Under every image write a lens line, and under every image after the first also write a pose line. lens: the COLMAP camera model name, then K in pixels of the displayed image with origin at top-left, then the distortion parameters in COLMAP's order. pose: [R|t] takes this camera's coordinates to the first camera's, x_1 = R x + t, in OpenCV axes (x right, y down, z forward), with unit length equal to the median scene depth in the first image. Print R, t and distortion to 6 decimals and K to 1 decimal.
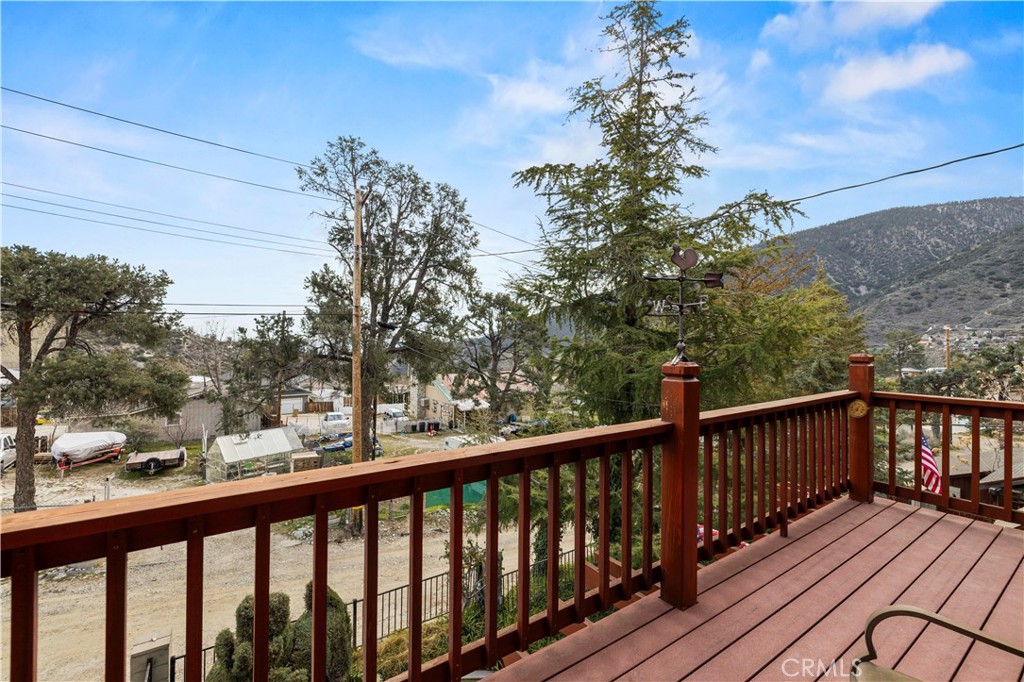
lens RADIAL K [[423.6, 0, 513.5], [0, 423.6, 337.0], [0, 0, 1]] dist [0.000742, 0.000065]
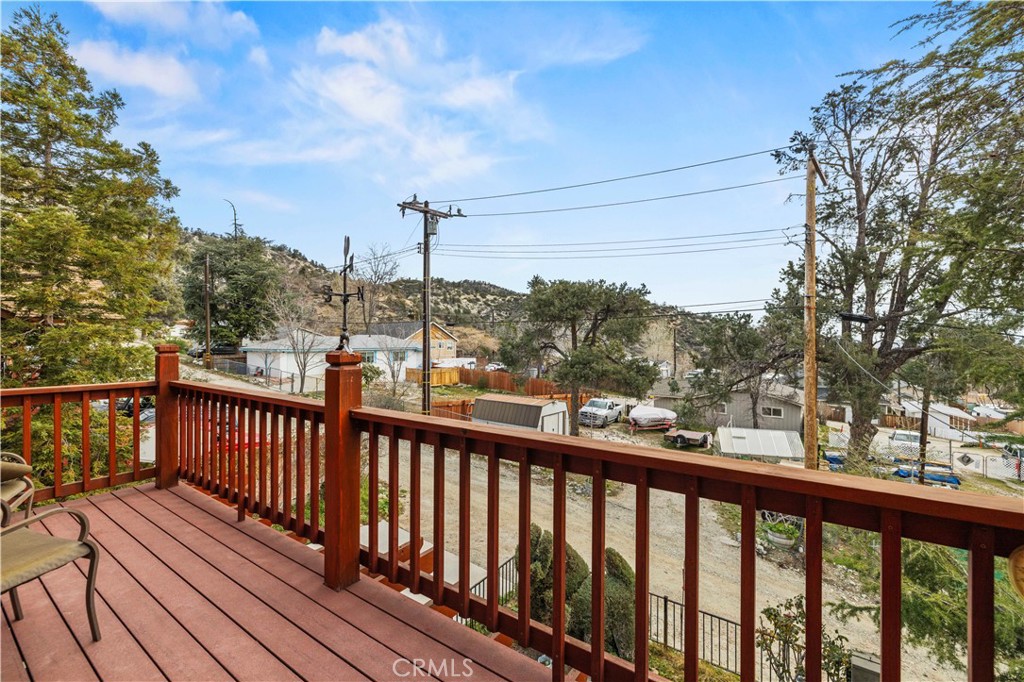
lens RADIAL K [[431.4, 0, 507.9], [0, 431.4, 339.5], [0, 0, 1]] dist [0.000856, 0.000077]
pose [[0.364455, -0.001570, -0.931220, 0.157446], [0.011329, 0.999932, 0.002749, 0.001719], [0.931152, -0.011552, 0.364448, 0.102208]]
